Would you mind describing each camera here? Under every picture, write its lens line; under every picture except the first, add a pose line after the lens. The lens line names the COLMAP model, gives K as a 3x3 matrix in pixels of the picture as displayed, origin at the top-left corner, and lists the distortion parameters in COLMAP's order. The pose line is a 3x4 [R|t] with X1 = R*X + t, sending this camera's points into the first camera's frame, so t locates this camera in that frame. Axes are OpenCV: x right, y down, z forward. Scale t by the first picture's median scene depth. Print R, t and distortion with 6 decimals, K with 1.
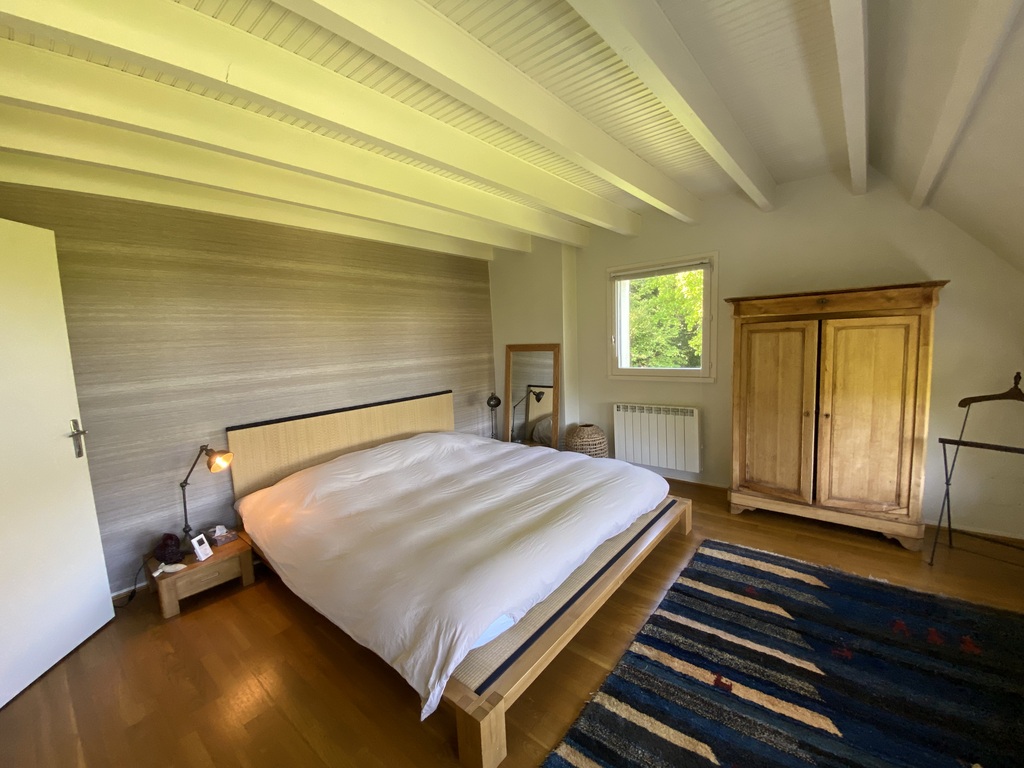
lens RADIAL K [[416.0, 0, 510.1], [0, 416.0, 384.0], [0, 0, 1]] dist [0.011989, -0.005127]
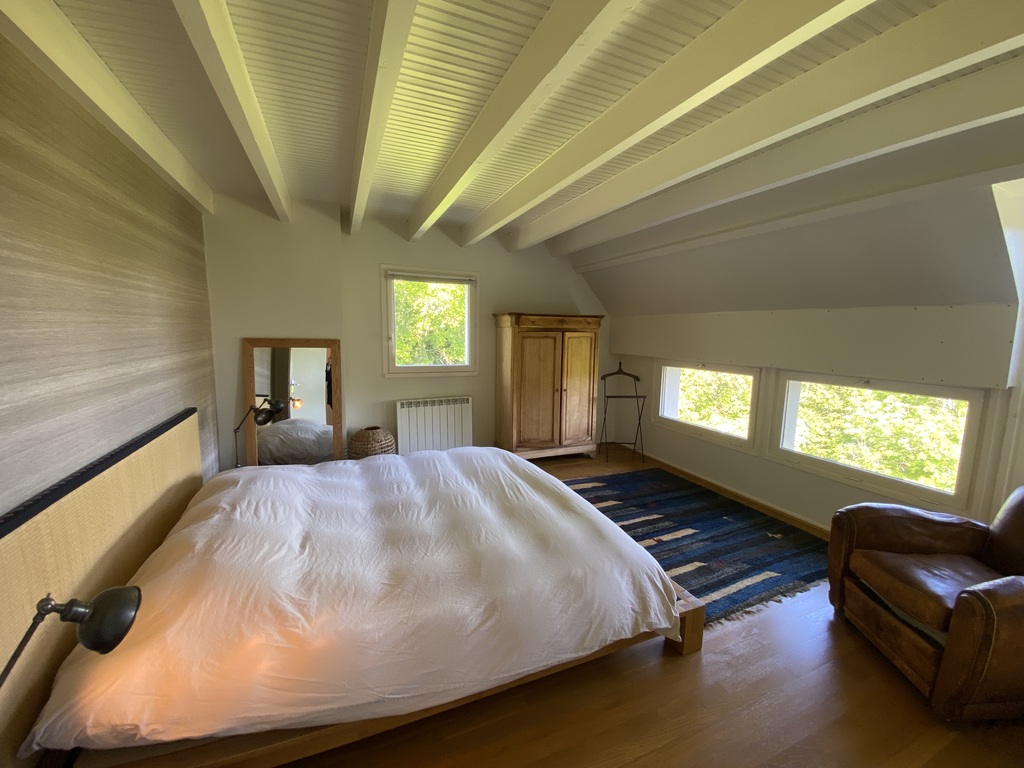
lens RADIAL K [[416.0, 0, 512.8], [0, 416.0, 377.5], [0, 0, 1]] dist [0.011989, -0.005127]
pose [[0.451374, -0.049639, 0.890953, -0.772565], [0.060089, 0.997876, 0.025154, -0.027234], [-0.890309, 0.042183, 0.453398, 0.429599]]
